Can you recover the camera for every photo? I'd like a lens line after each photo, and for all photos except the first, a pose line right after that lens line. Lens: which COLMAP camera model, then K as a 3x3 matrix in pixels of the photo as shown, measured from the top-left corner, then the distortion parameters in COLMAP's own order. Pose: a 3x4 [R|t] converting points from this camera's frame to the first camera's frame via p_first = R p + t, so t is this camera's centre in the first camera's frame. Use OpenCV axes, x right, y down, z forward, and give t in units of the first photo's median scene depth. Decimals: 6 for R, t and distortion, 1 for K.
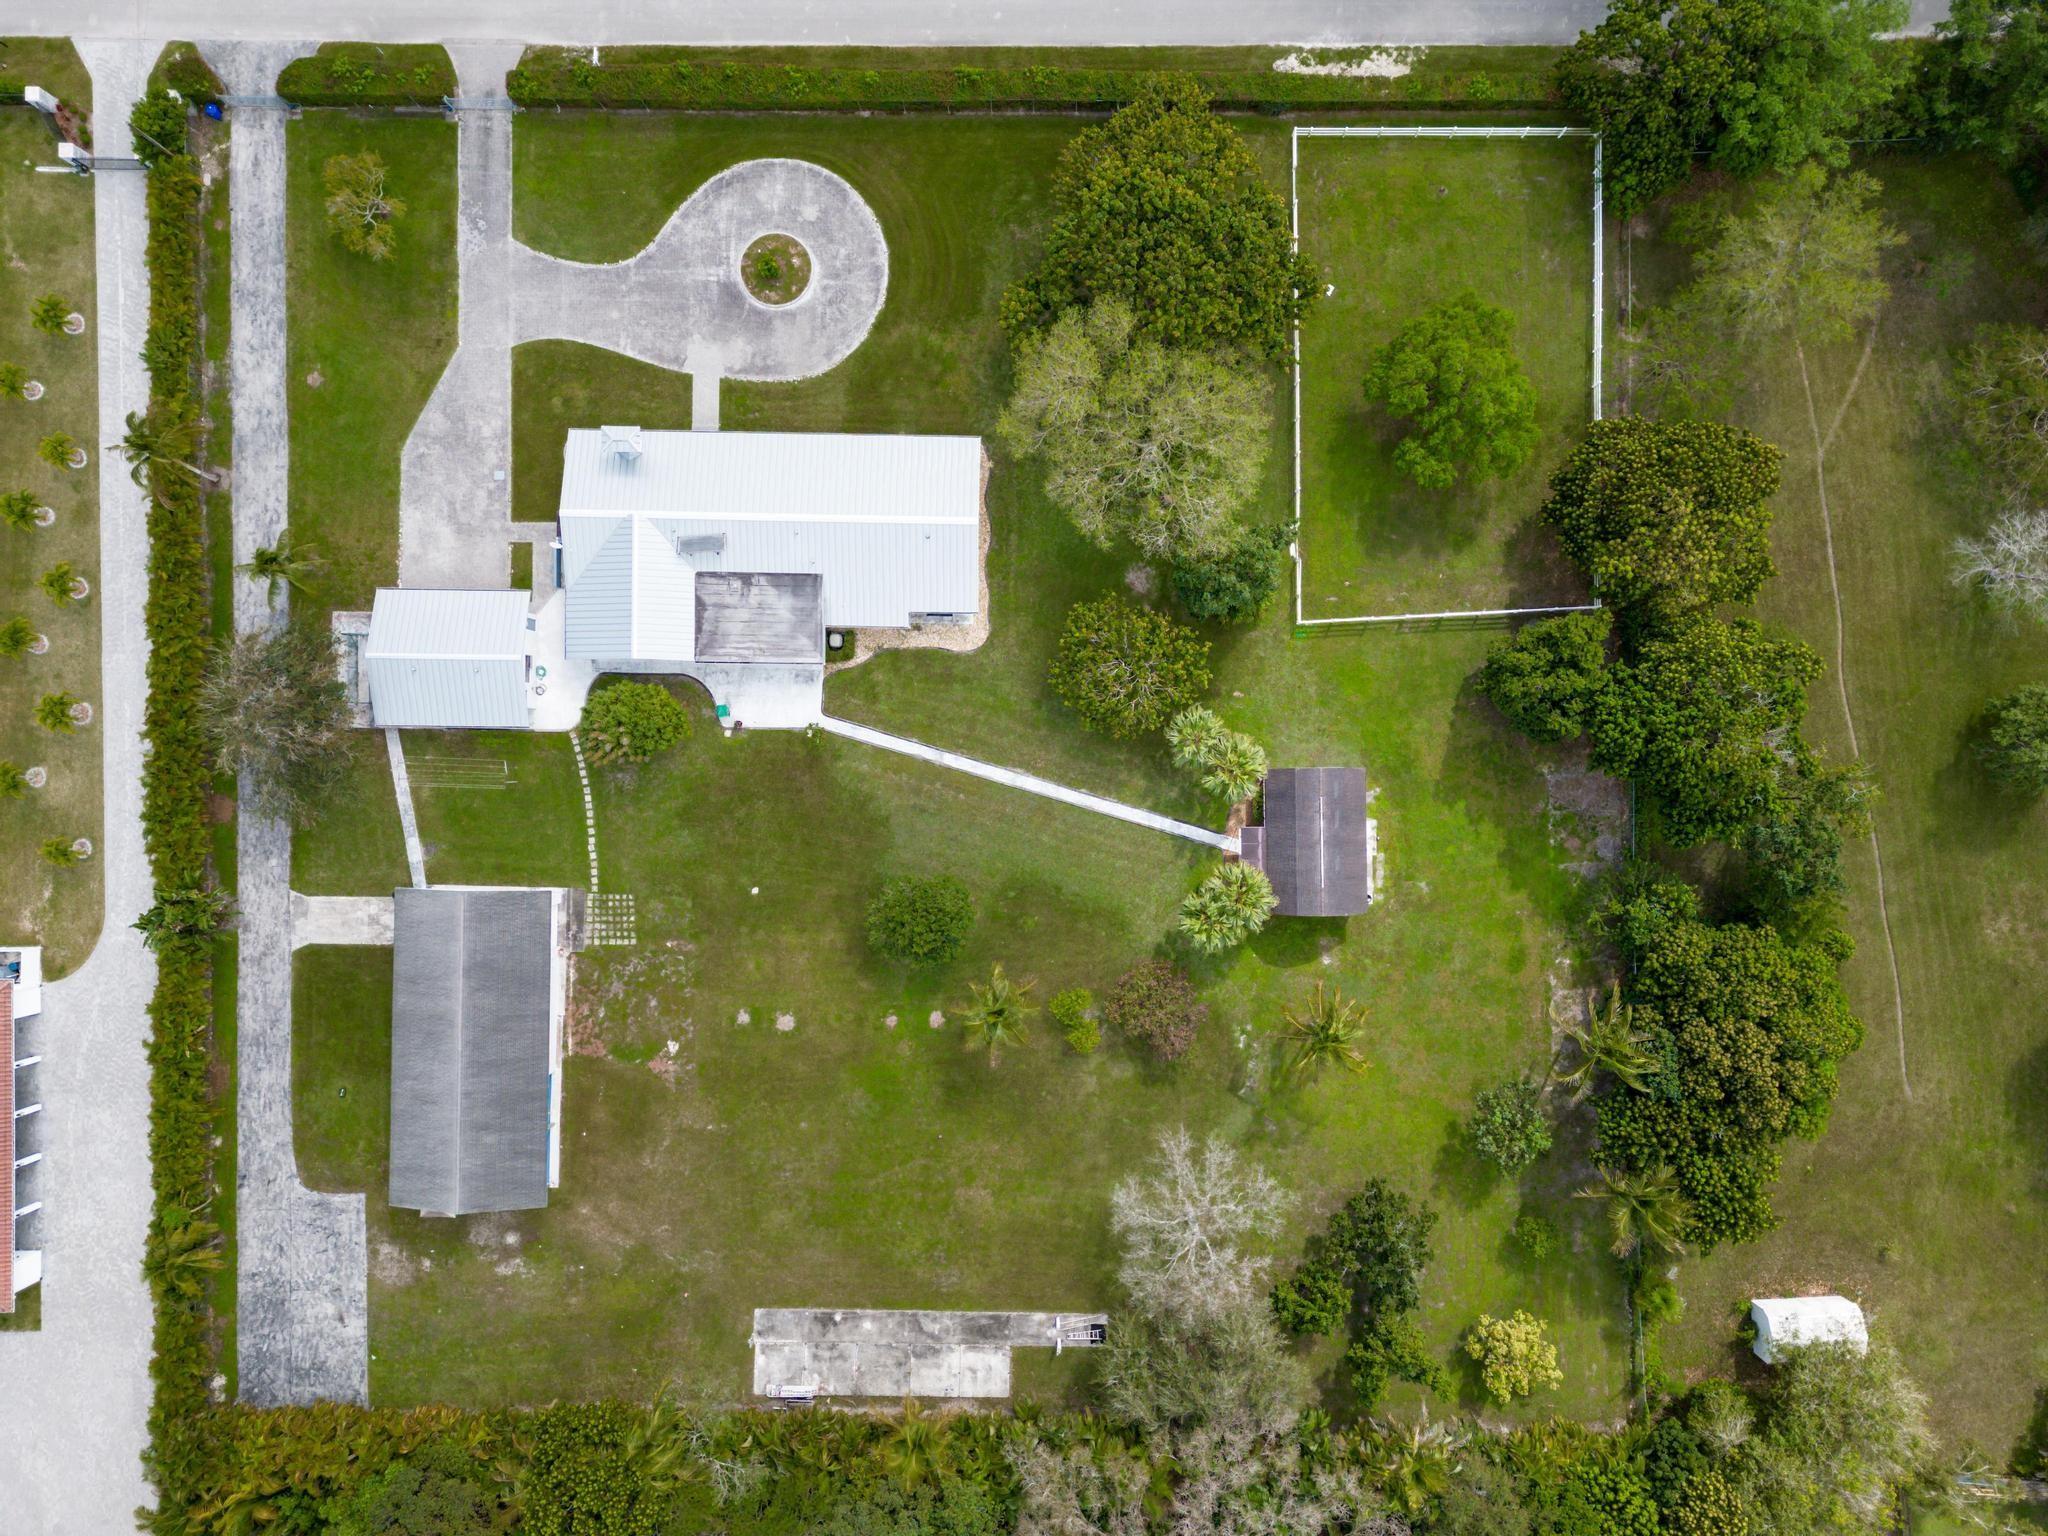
lens RADIAL K [[1423.1, 0, 1026.0], [0, 1423.1, 775.4], [0, 0, 1]] dist [0.075284, -0.071491]
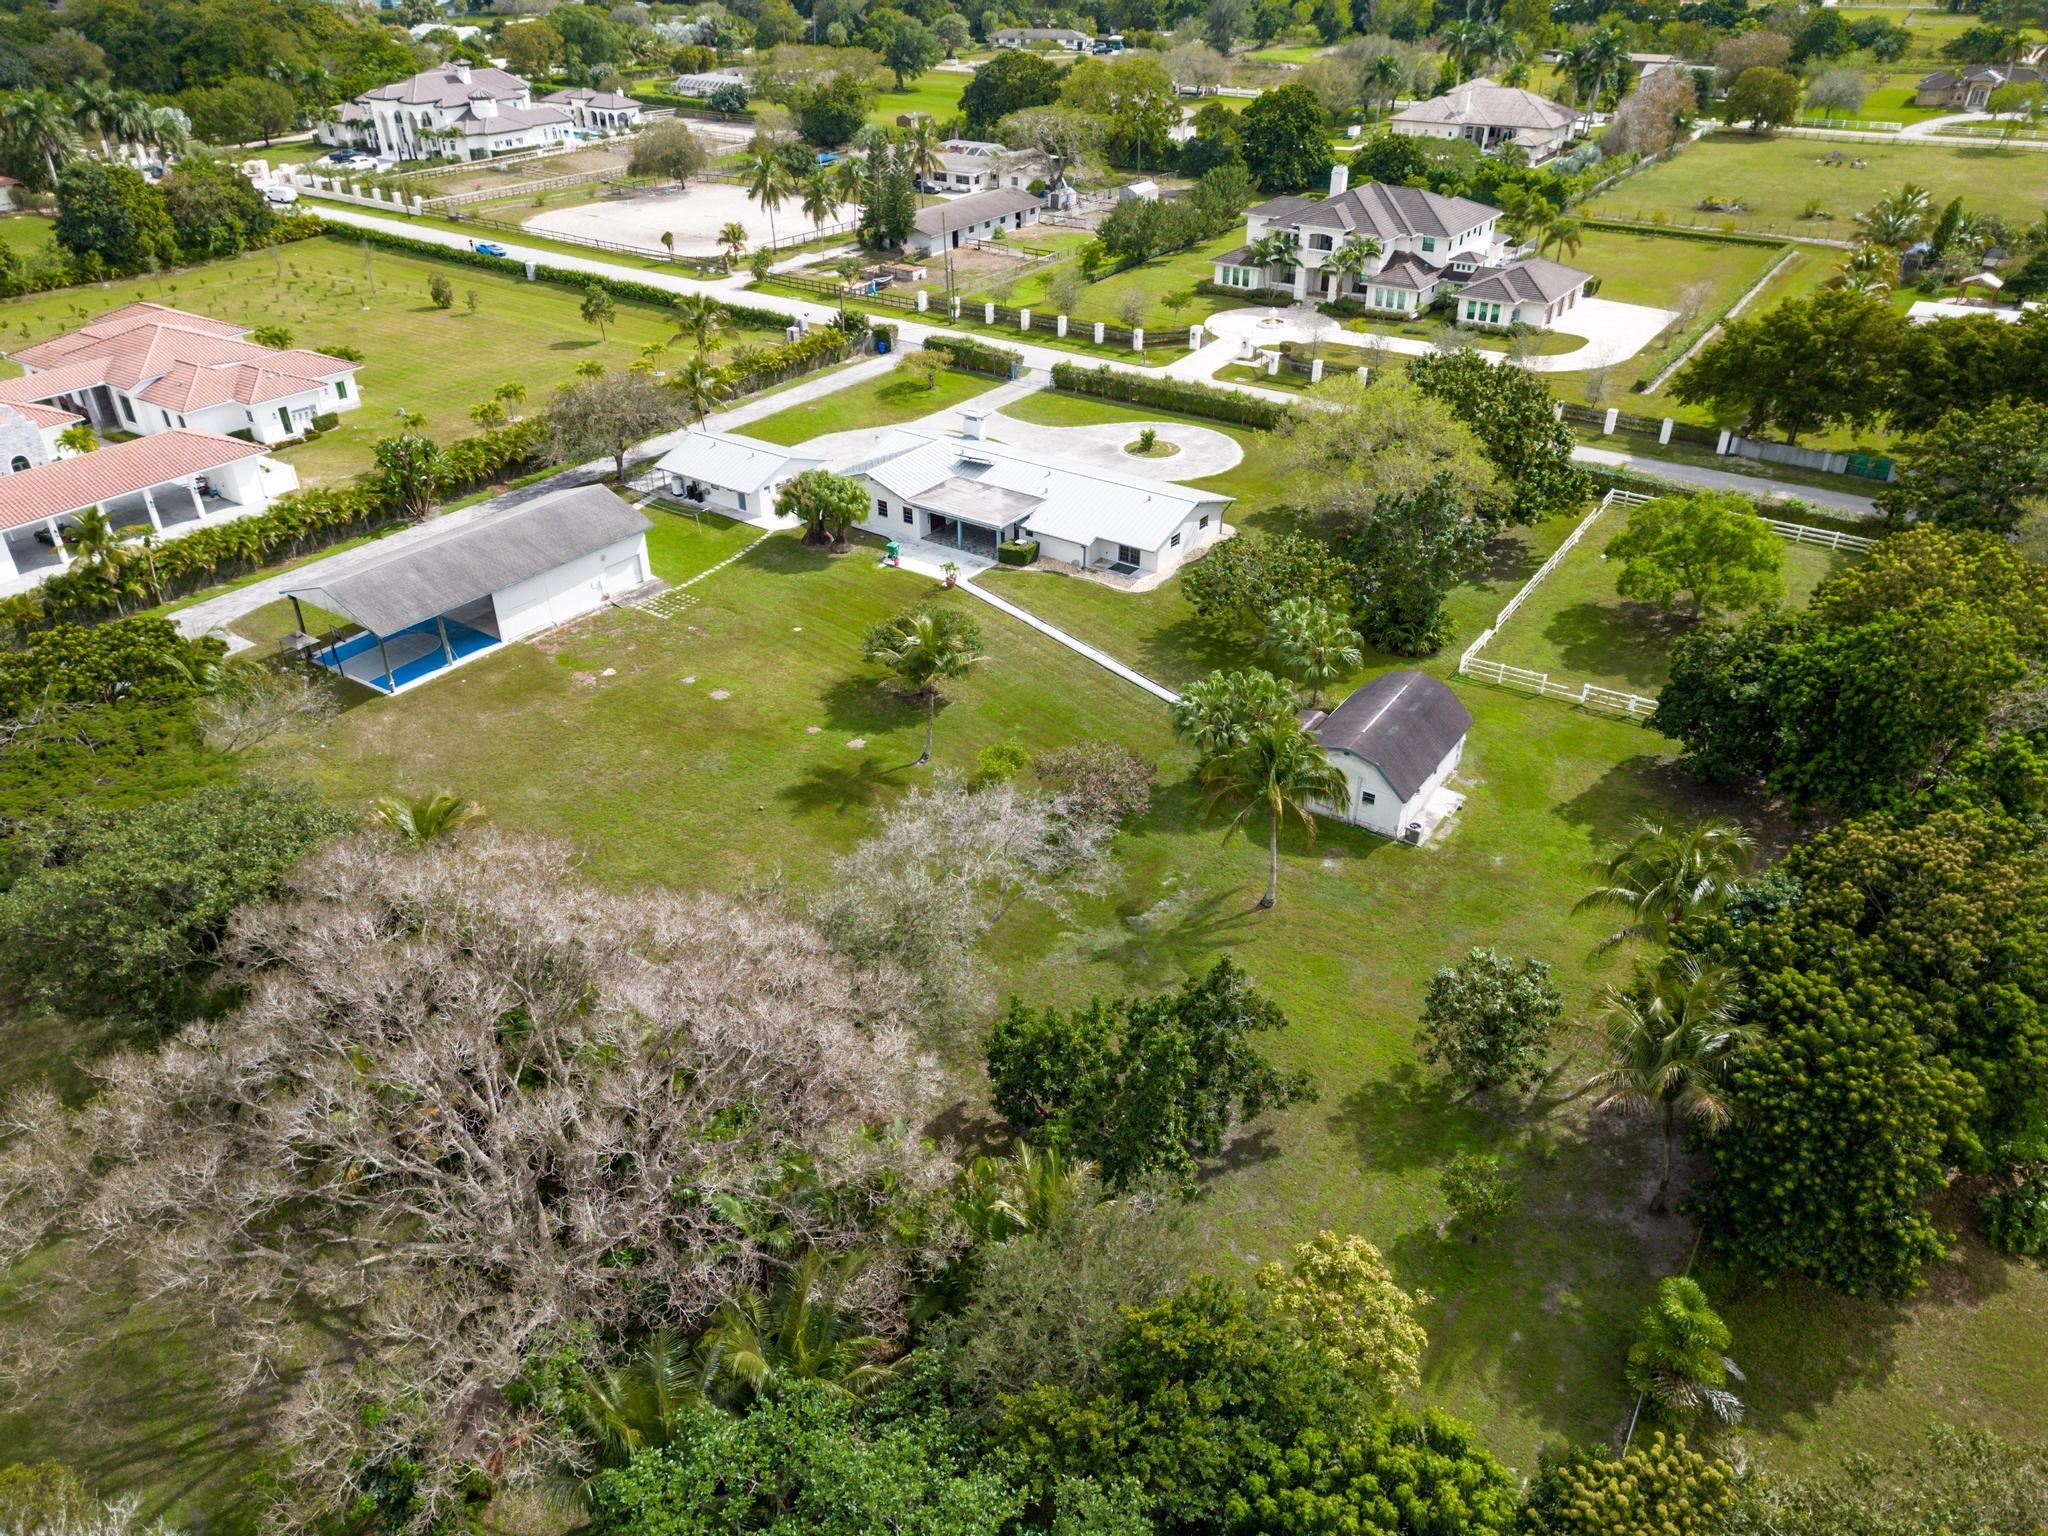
lens RADIAL K [[1423.1, 0, 1026.0], [0, 1423.1, 775.4], [0, 0, 1]] dist [0.075284, -0.071491]
pose [[0.822934, 0.308188, -0.477283, 0.411800], [-0.568137, 0.446272, -0.691420, 0.687485], [-0.000089, 0.840156, 0.542345, 0.572411]]
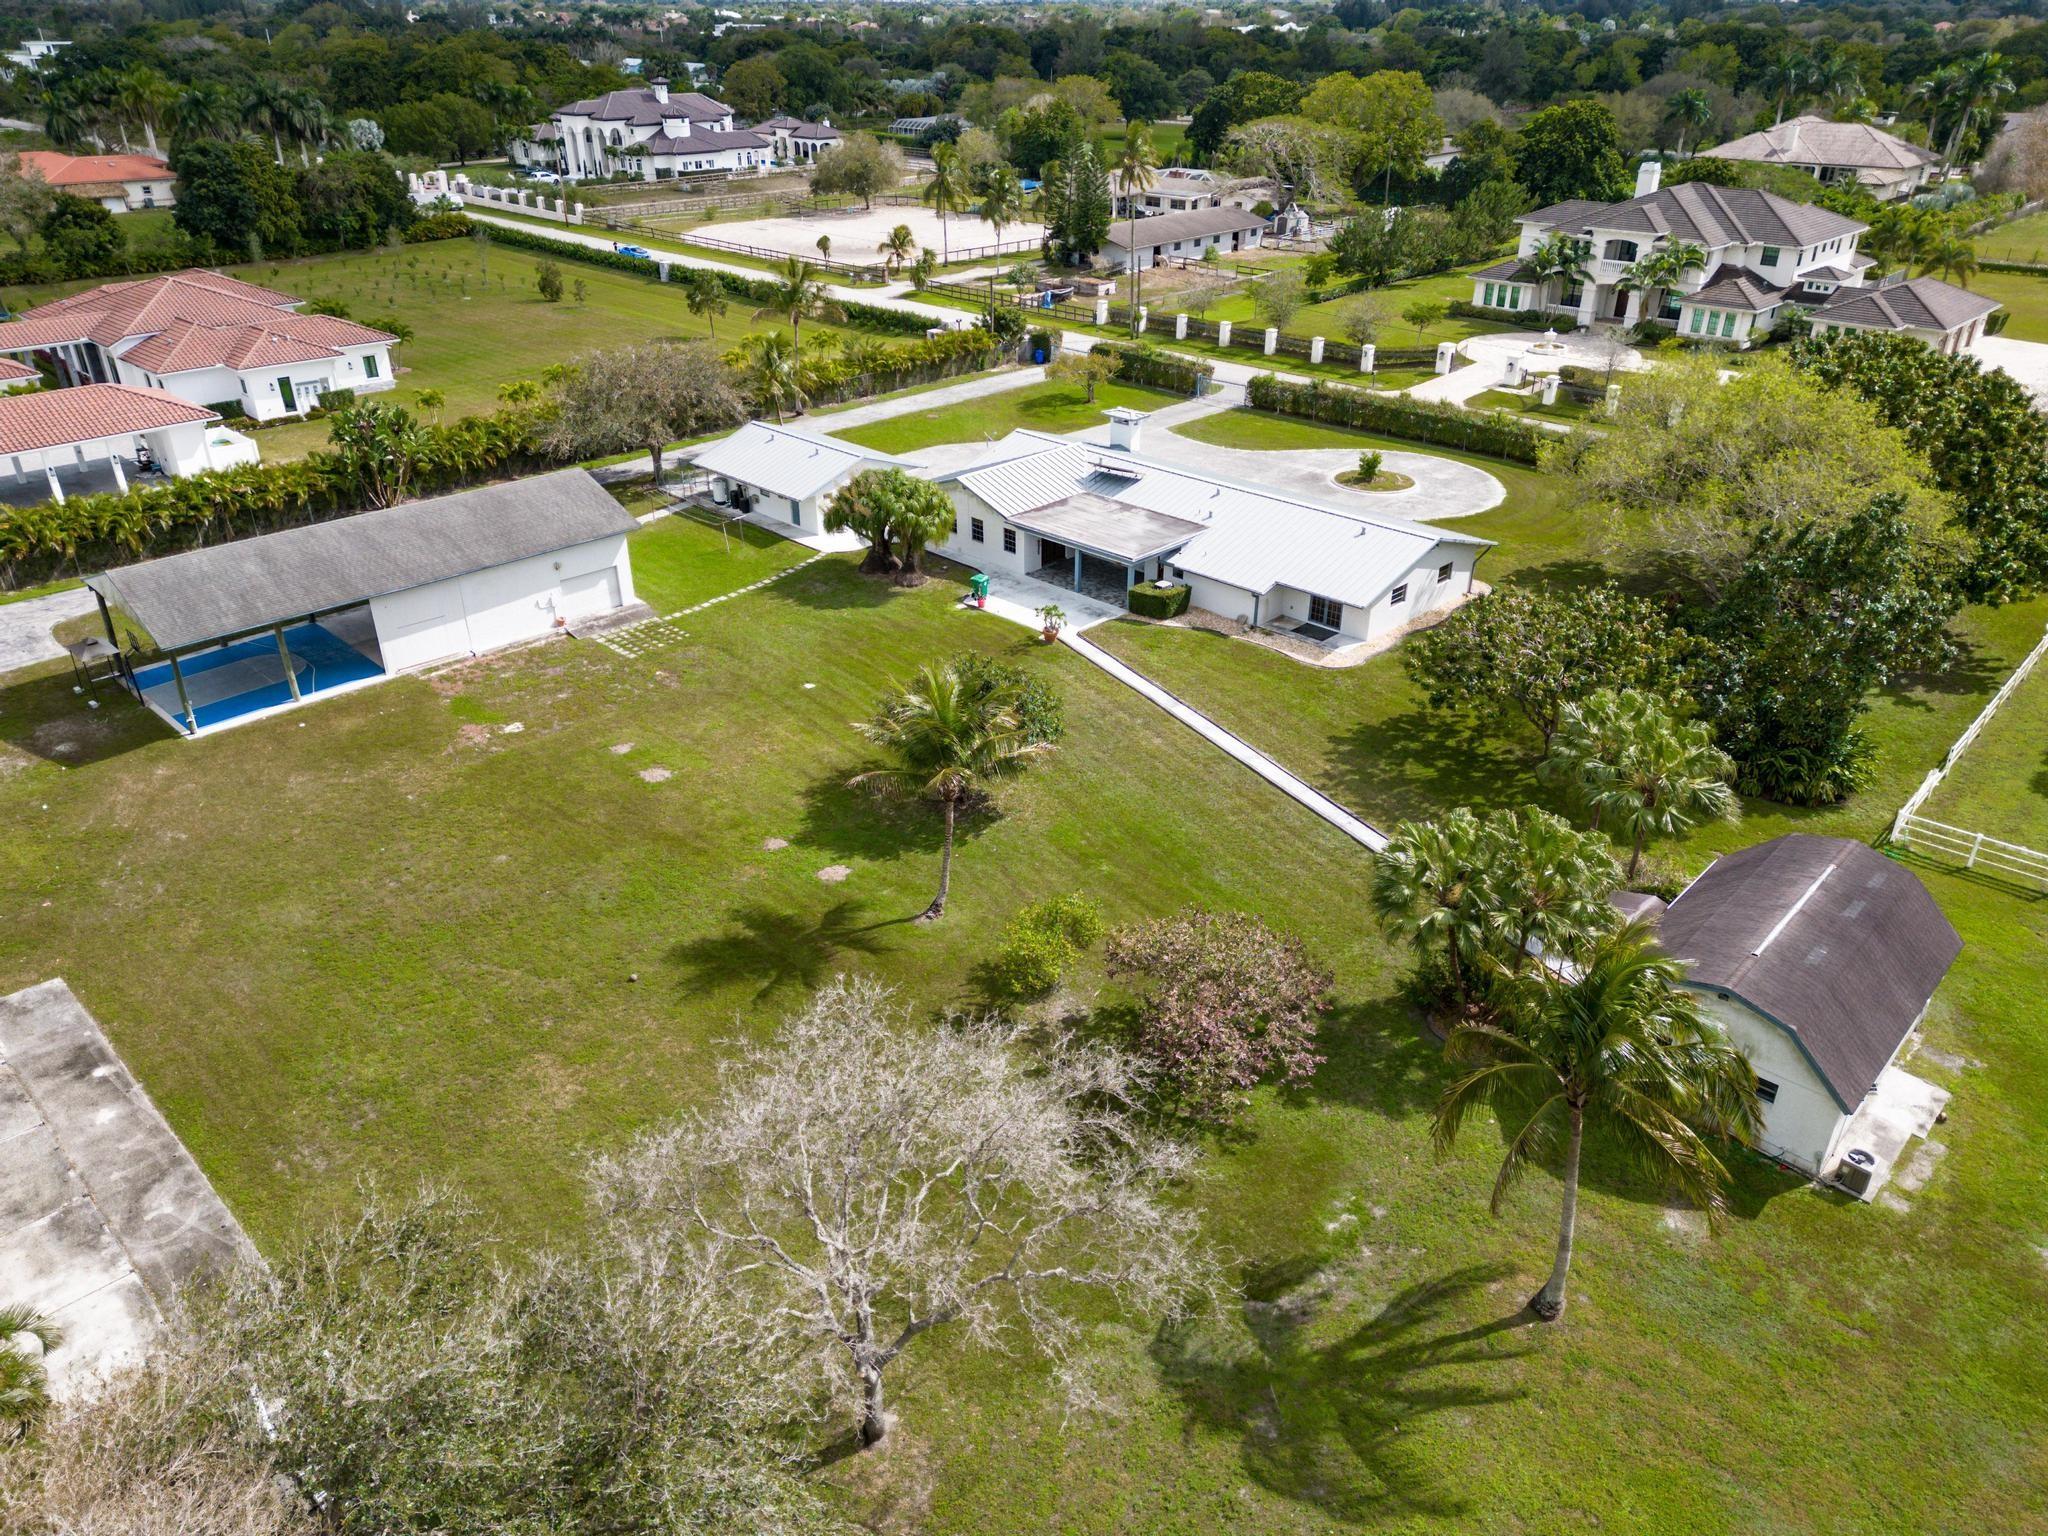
lens RADIAL K [[1423.1, 0, 1026.0], [0, 1423.1, 775.4], [0, 0, 1]] dist [0.075284, -0.071491]
pose [[0.719734, 0.340447, -0.605044, 0.272132], [-0.694249, 0.351877, -0.627854, 0.422611], [-0.000850, 0.871939, 0.489613, 0.727747]]
